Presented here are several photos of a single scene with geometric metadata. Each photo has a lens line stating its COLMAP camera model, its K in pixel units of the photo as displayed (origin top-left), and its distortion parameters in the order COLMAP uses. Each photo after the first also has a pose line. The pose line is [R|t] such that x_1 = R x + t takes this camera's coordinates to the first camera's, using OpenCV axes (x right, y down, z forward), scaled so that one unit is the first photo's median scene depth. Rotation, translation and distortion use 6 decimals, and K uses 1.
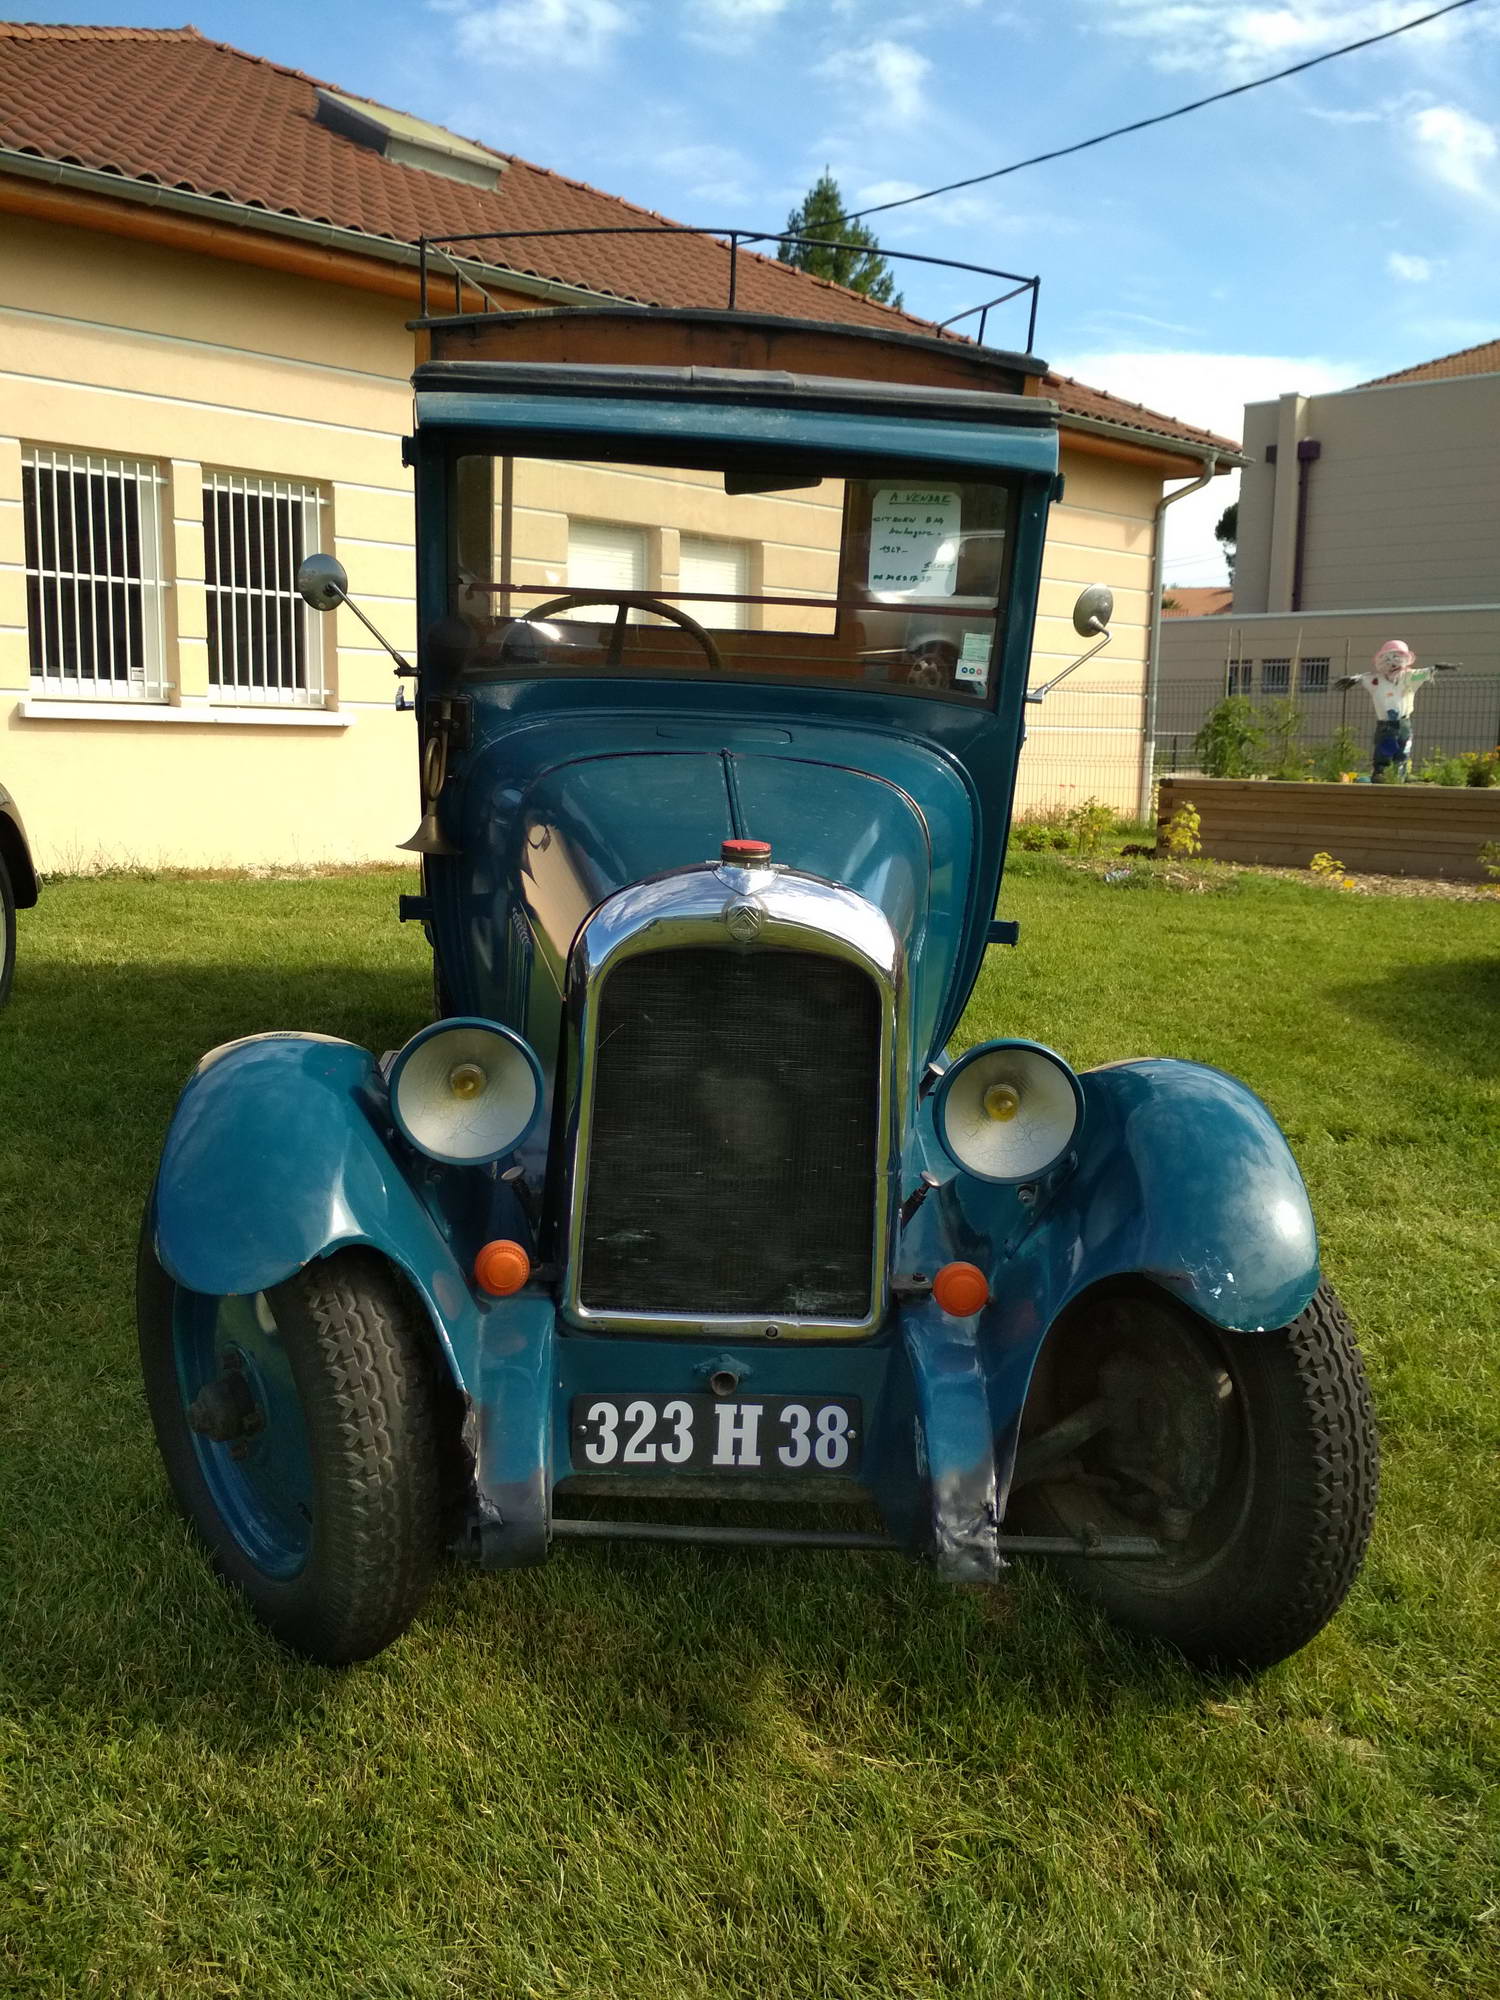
lens RADIAL K [[1782.8, 0, 750.0], [0, 1782.8, 1000.0], [0, 0, 1]] dist [0.095693, -0.195595]
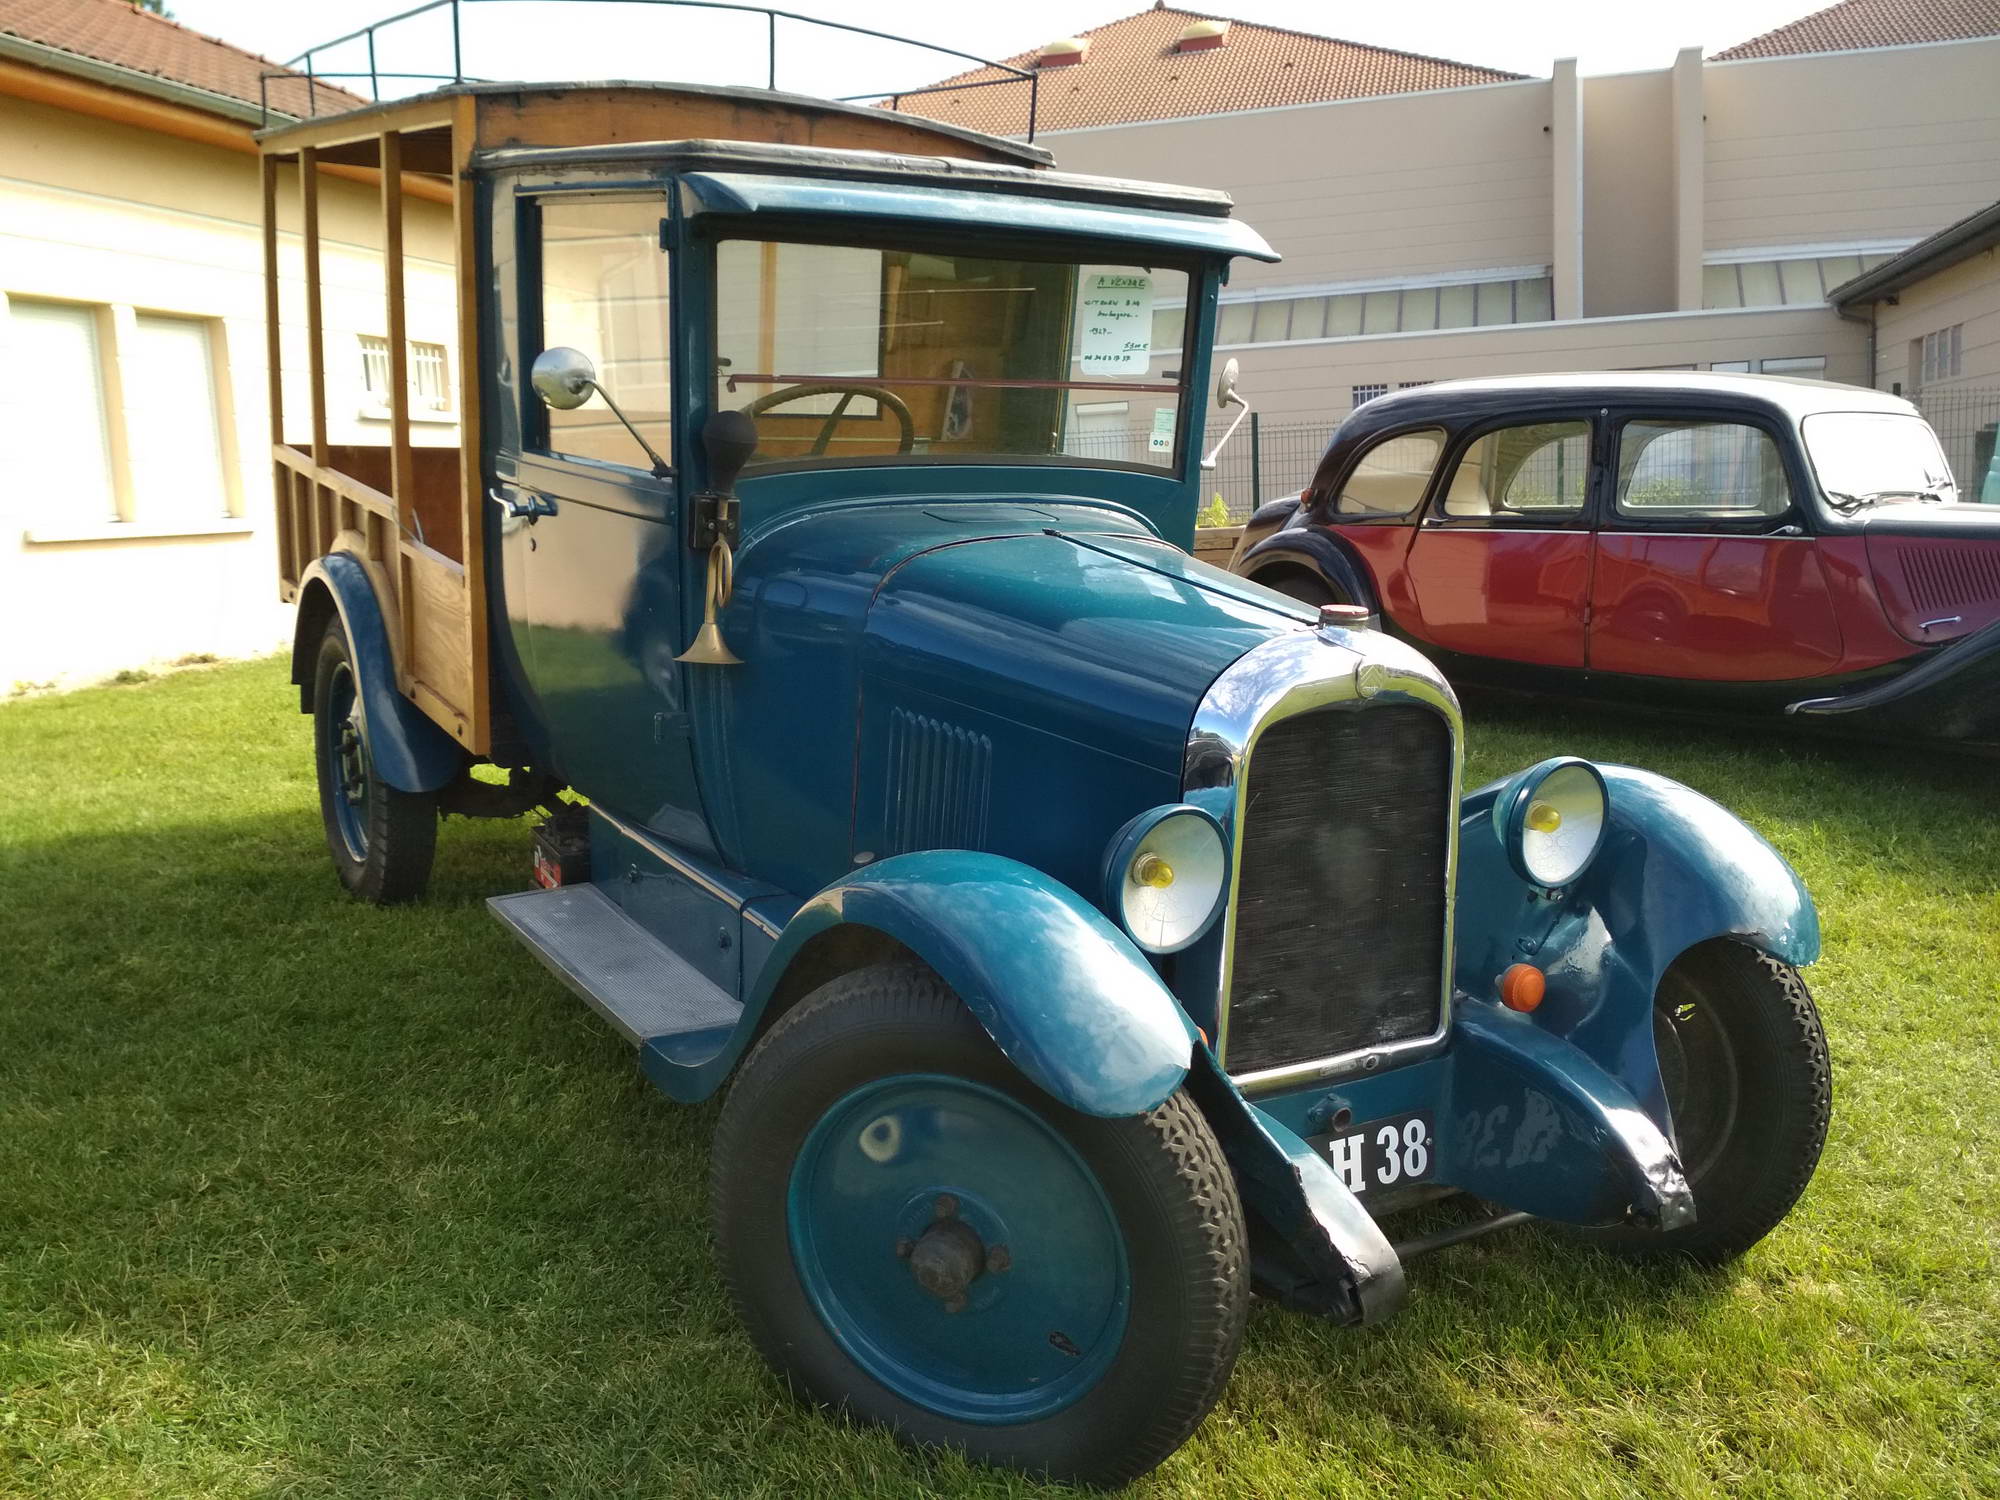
lens RADIAL K [[1782.8, 0, 991.6], [0, 1782.8, 750.1], [0, 0, 1]] dist [0.095693, -0.195595]
pose [[0.878493, -0.125192, 0.461061, -0.650560], [0.130115, 0.991271, 0.021242, -0.051215], [-0.459695, 0.041330, 0.887114, 0.144109]]
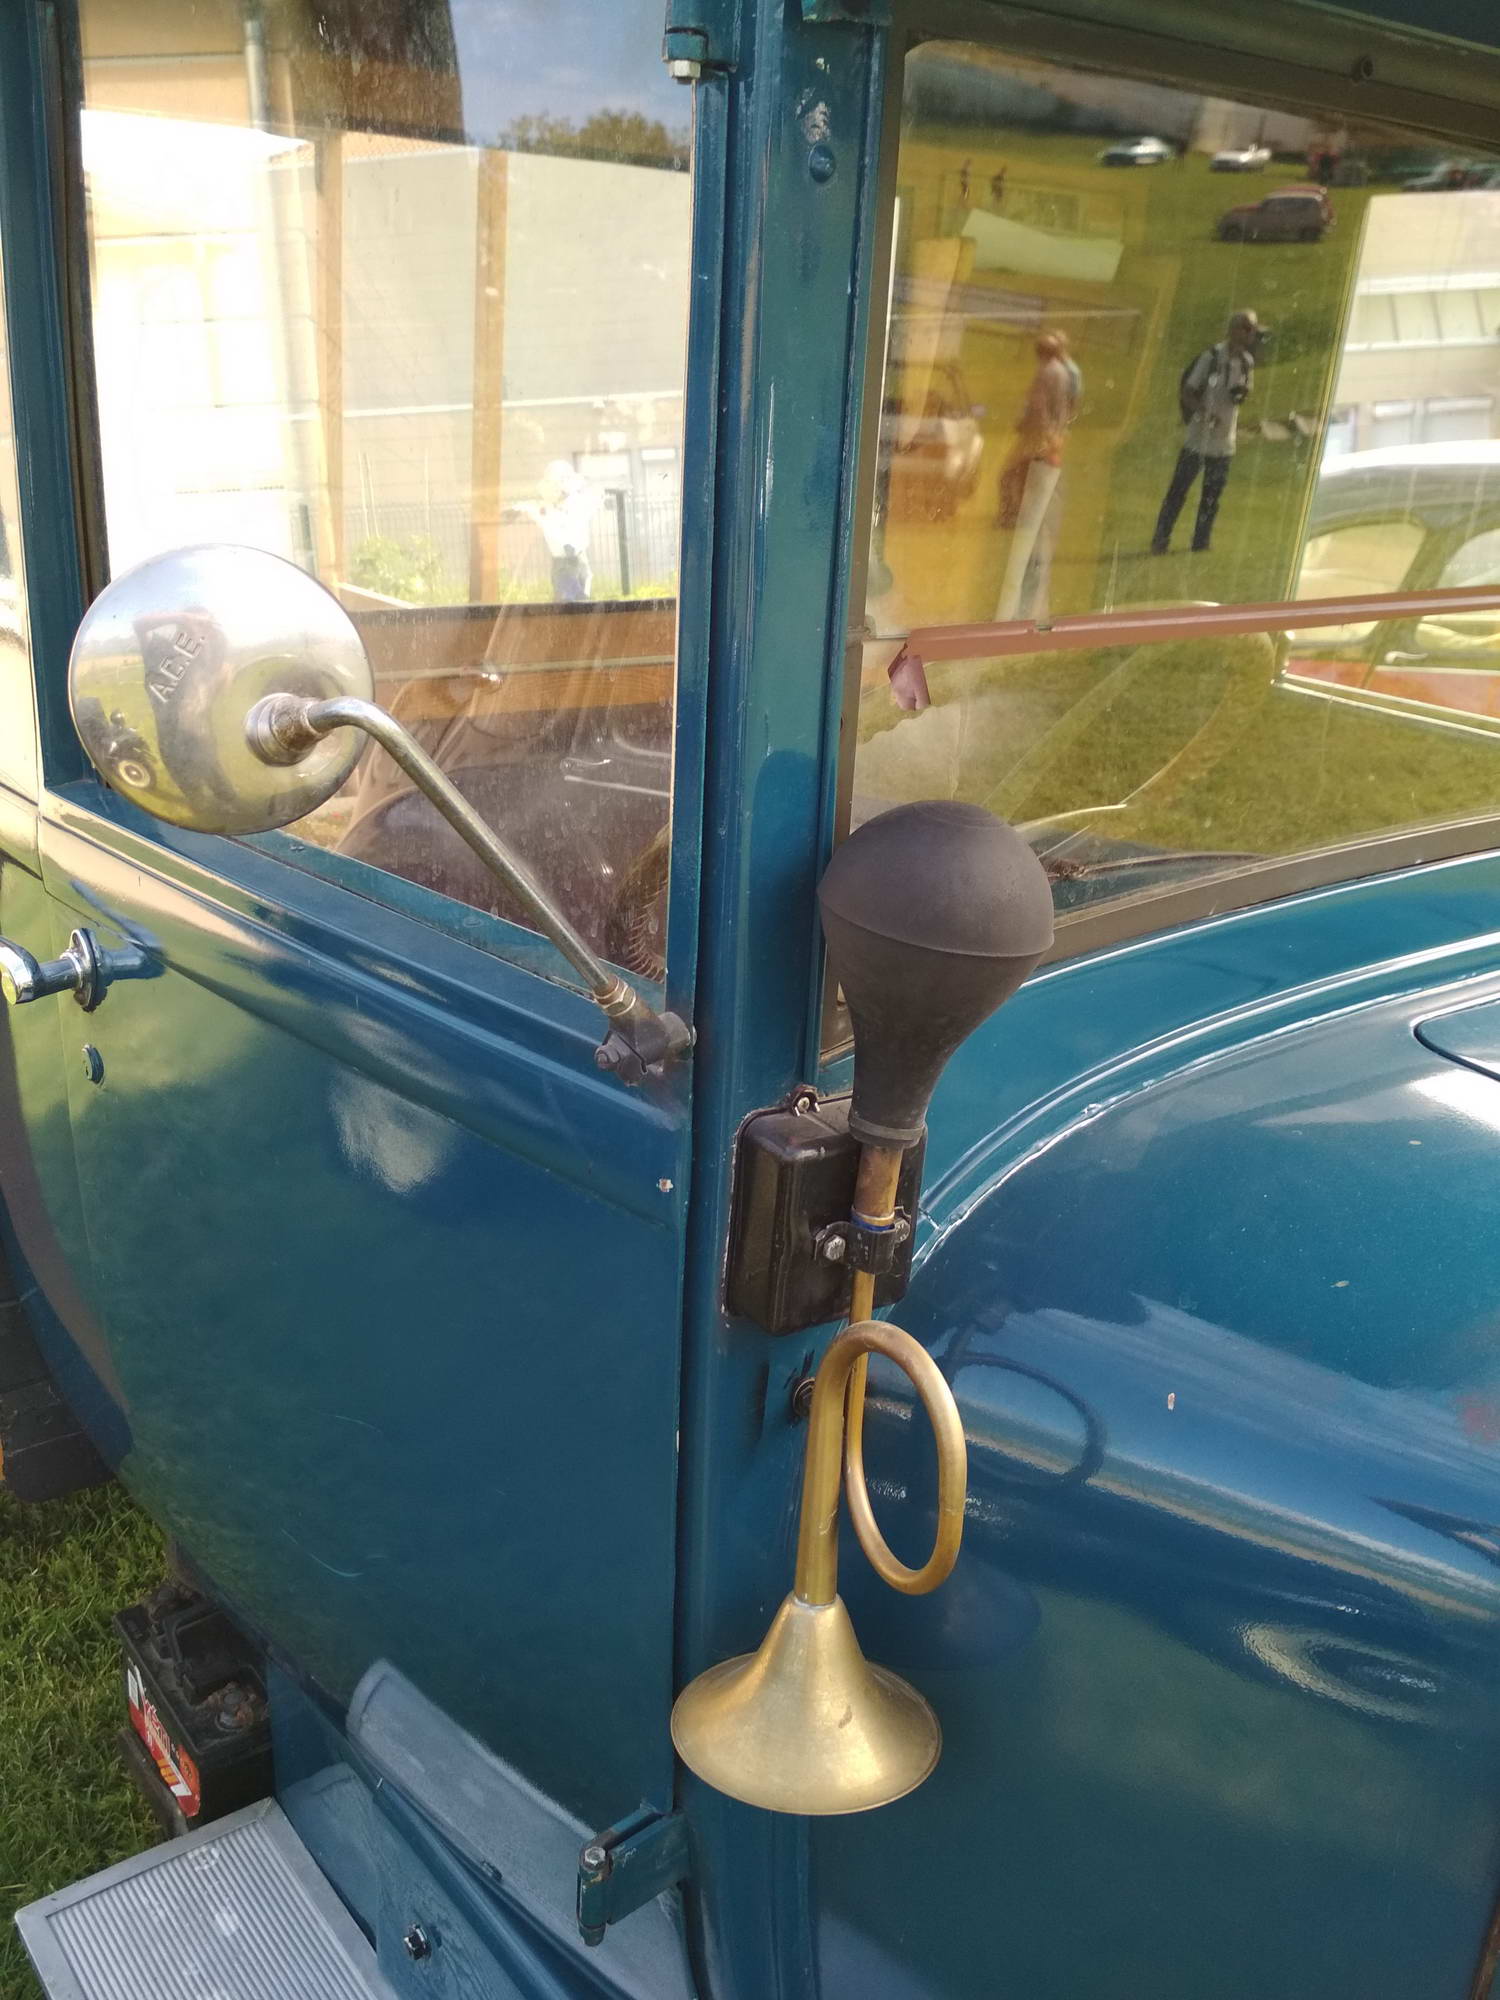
lens RADIAL K [[1853.9, 0, 750.0], [0, 1853.9, 1000.0], [0, 0, 1]] dist [0.017635, -0.033459]
pose [[0.829924, -0.190190, 0.524455, -0.402563], [0.138987, 0.980940, 0.135791, -0.291397], [-0.540285, -0.039803, 0.840540, 1.065366]]
